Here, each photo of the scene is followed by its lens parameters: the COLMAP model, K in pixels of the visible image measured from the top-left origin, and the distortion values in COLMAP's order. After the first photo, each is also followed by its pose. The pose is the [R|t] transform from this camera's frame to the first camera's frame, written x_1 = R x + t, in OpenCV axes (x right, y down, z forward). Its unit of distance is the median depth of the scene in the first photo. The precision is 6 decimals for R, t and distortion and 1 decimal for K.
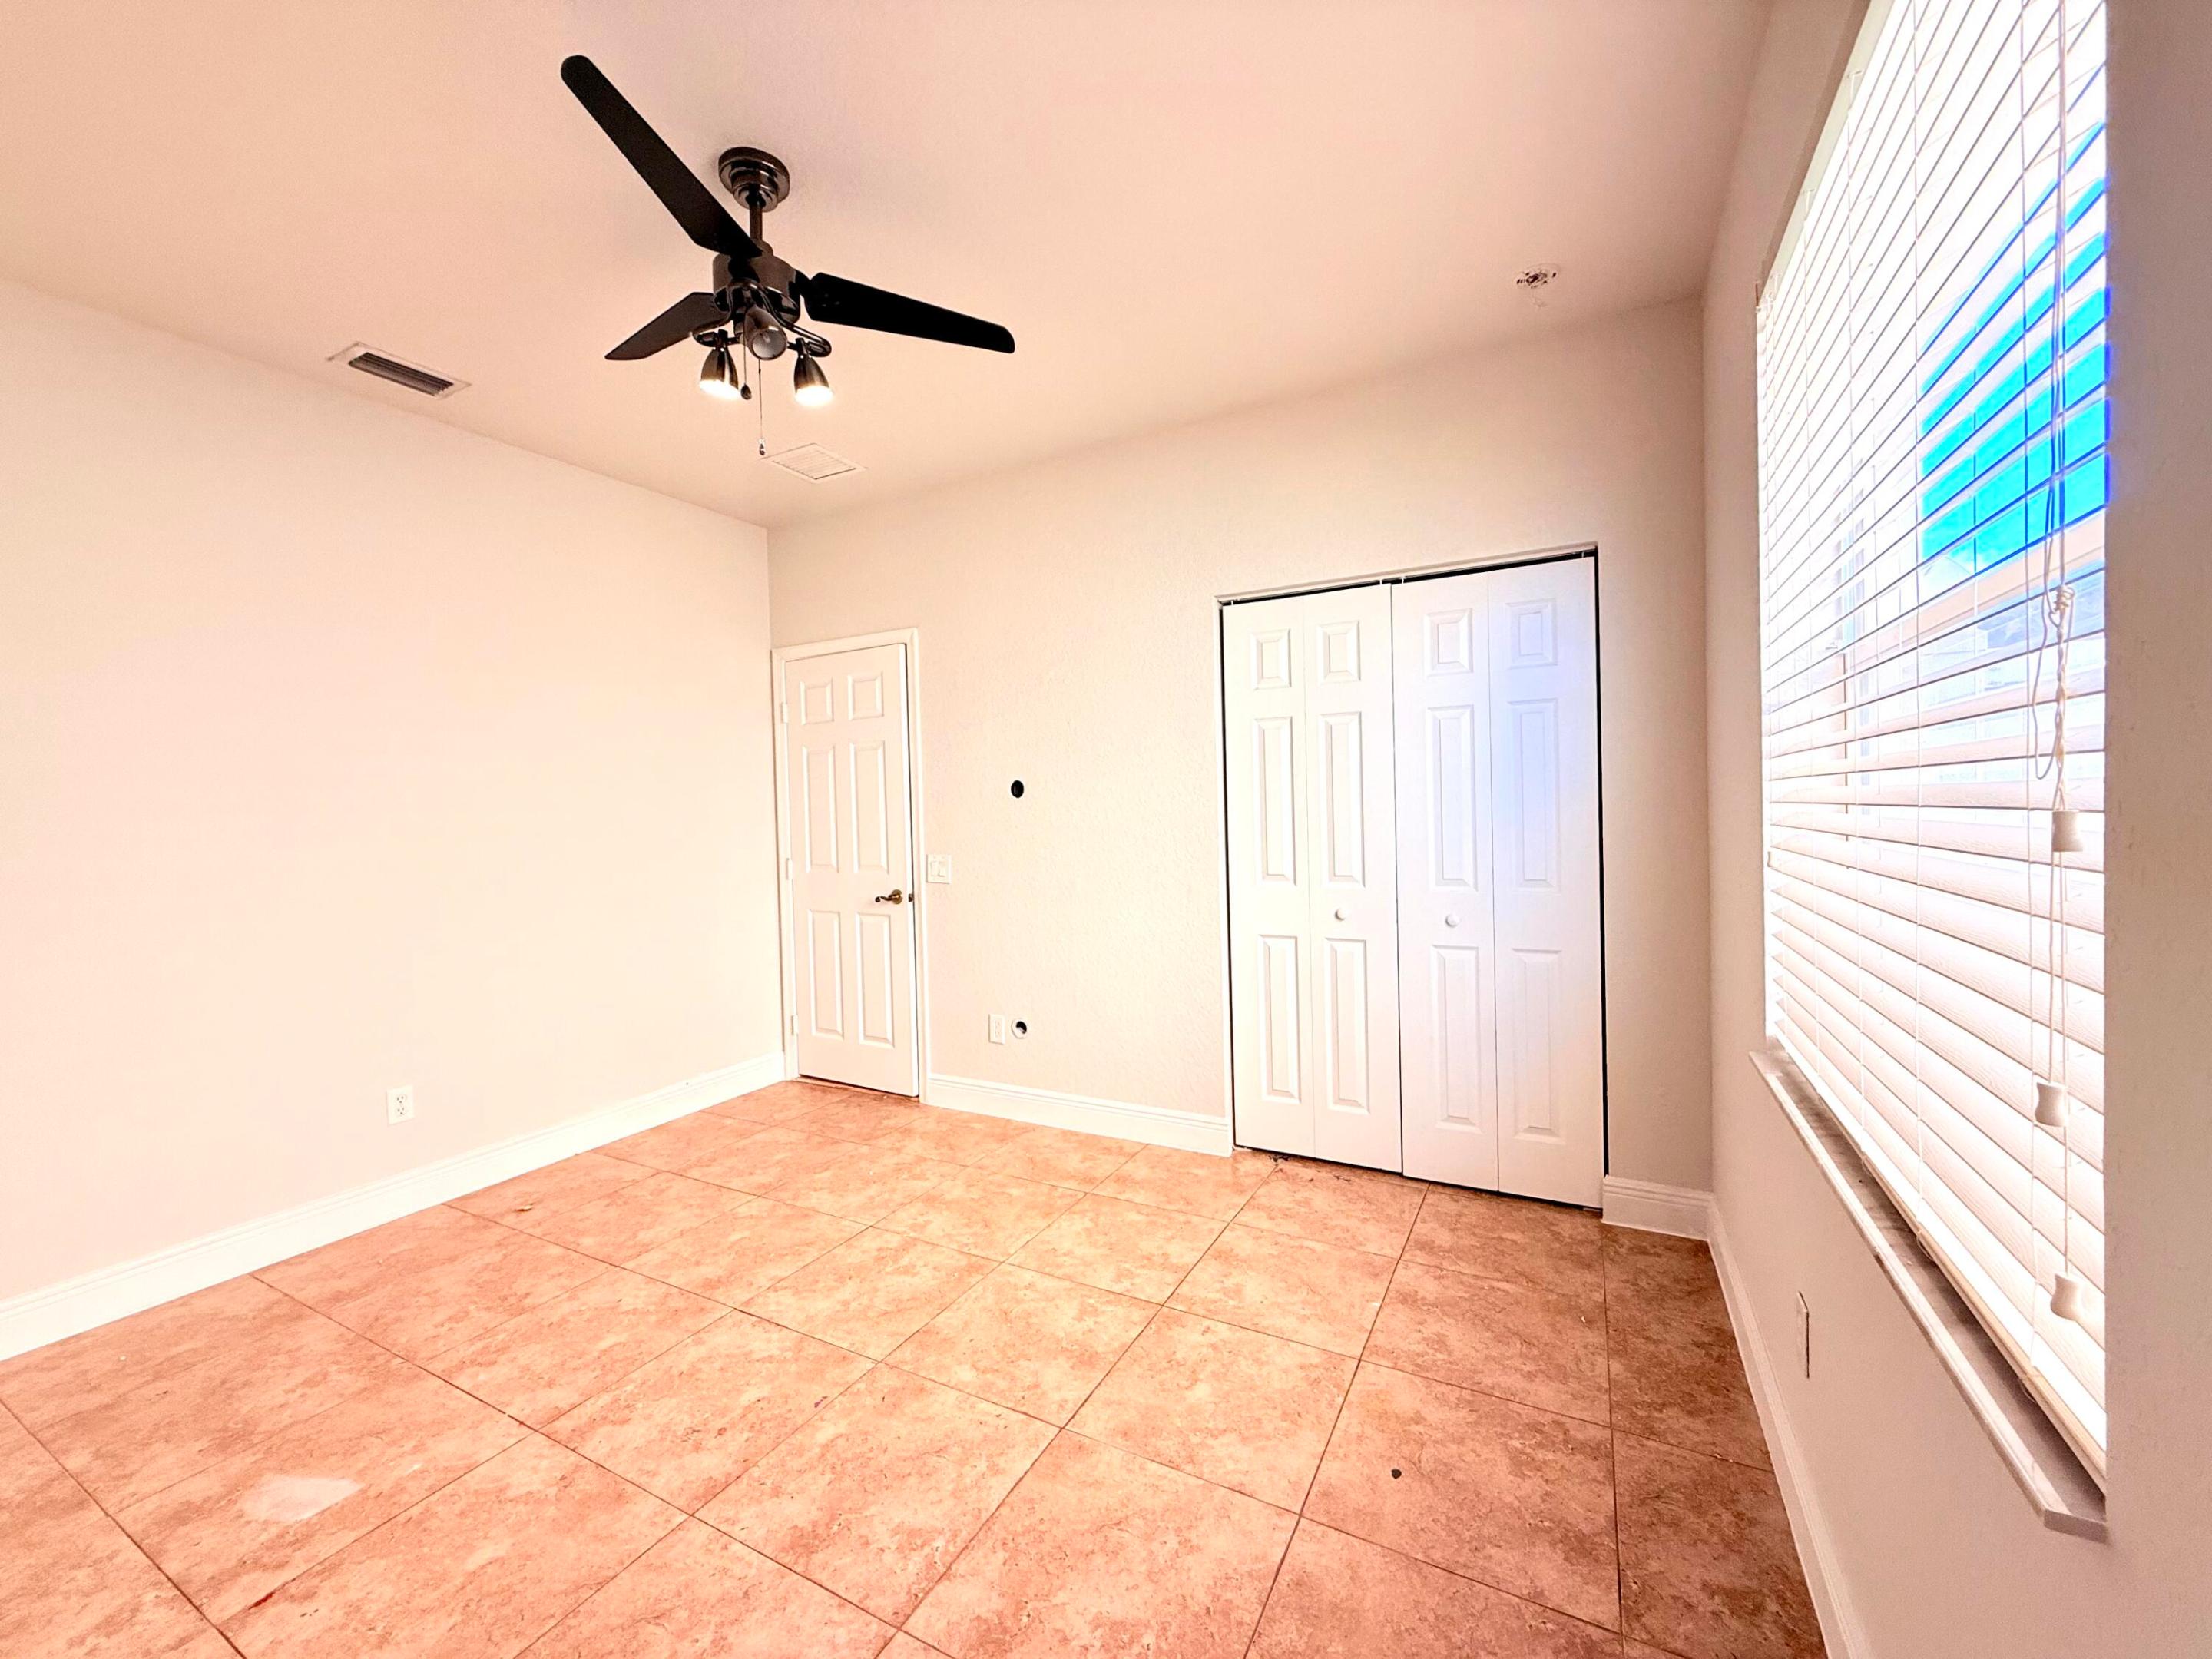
lens RADIAL K [[891.4, 0, 1101.2], [0, 891.4, 825.0], [0, 0, 1]] dist [-0.001117, 0.000816]
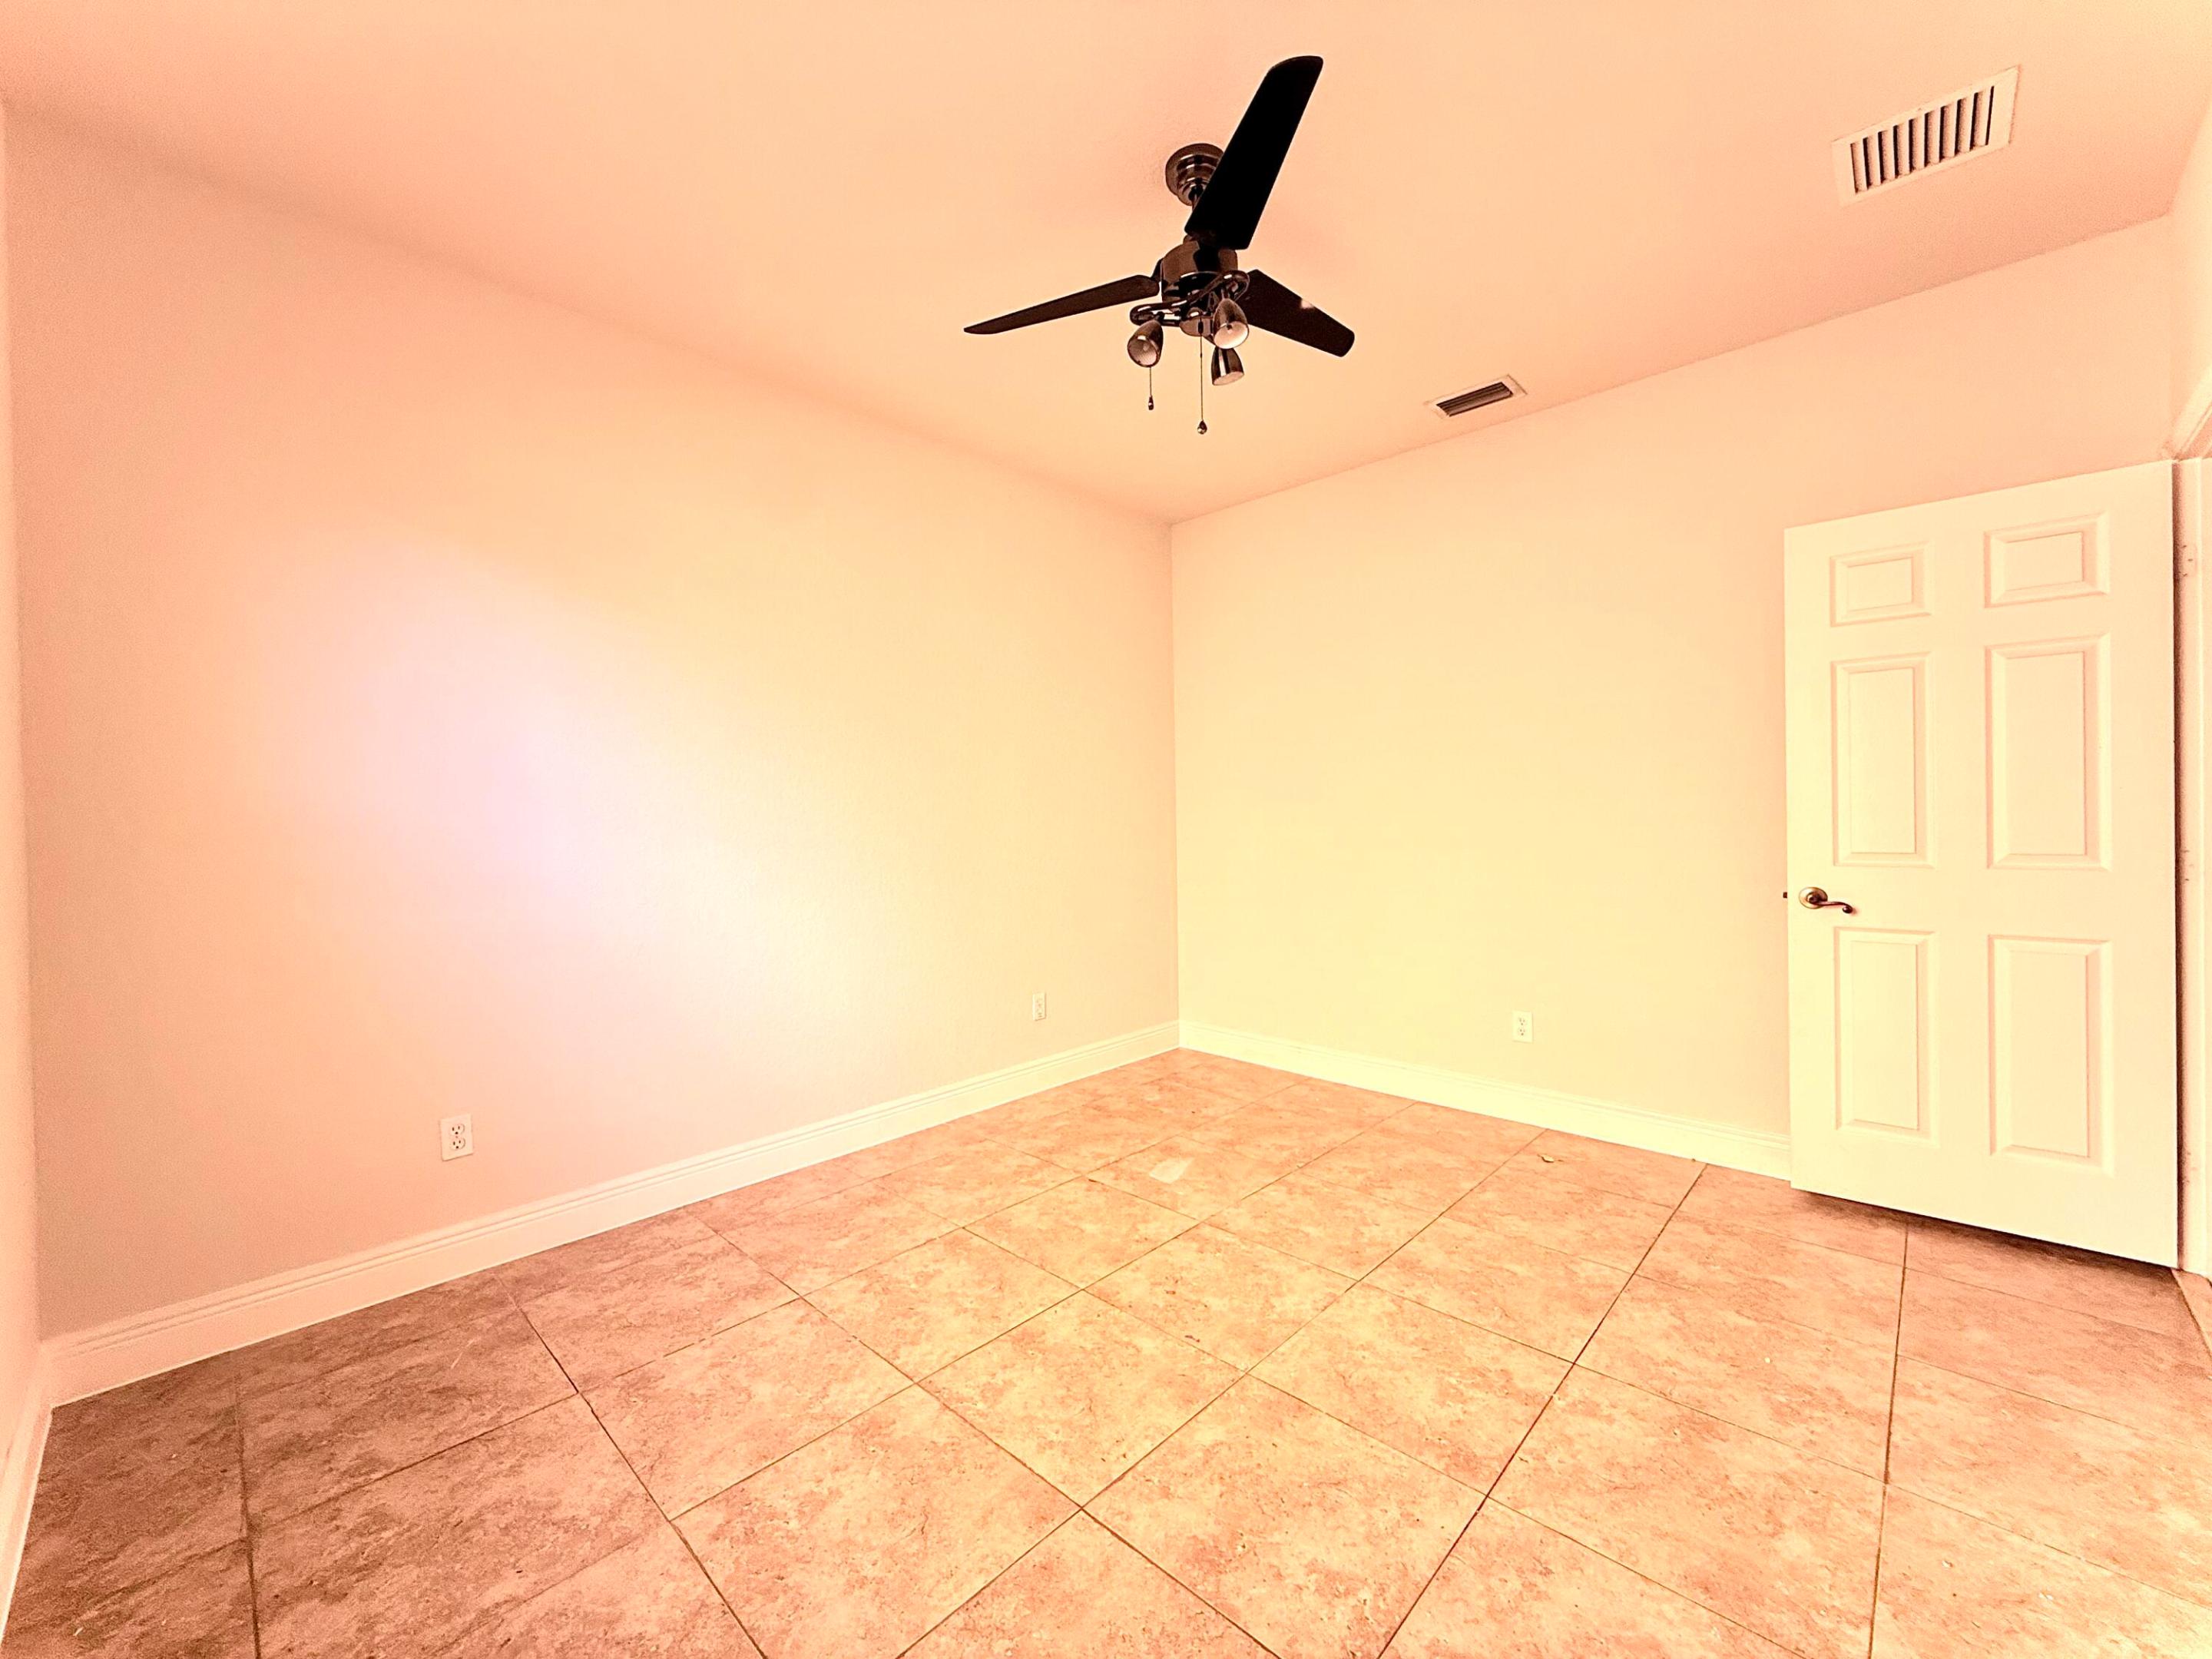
lens RADIAL K [[891.4, 0, 1106.5], [0, 891.4, 828.6], [0, 0, 1]] dist [-0.001117, 0.000816]
pose [[-0.272657, 0.043610, -0.961122, 0.572418], [0.004923, 0.999022, 0.043933, 0.004525], [0.962099, 0.007247, -0.272605, 0.984890]]
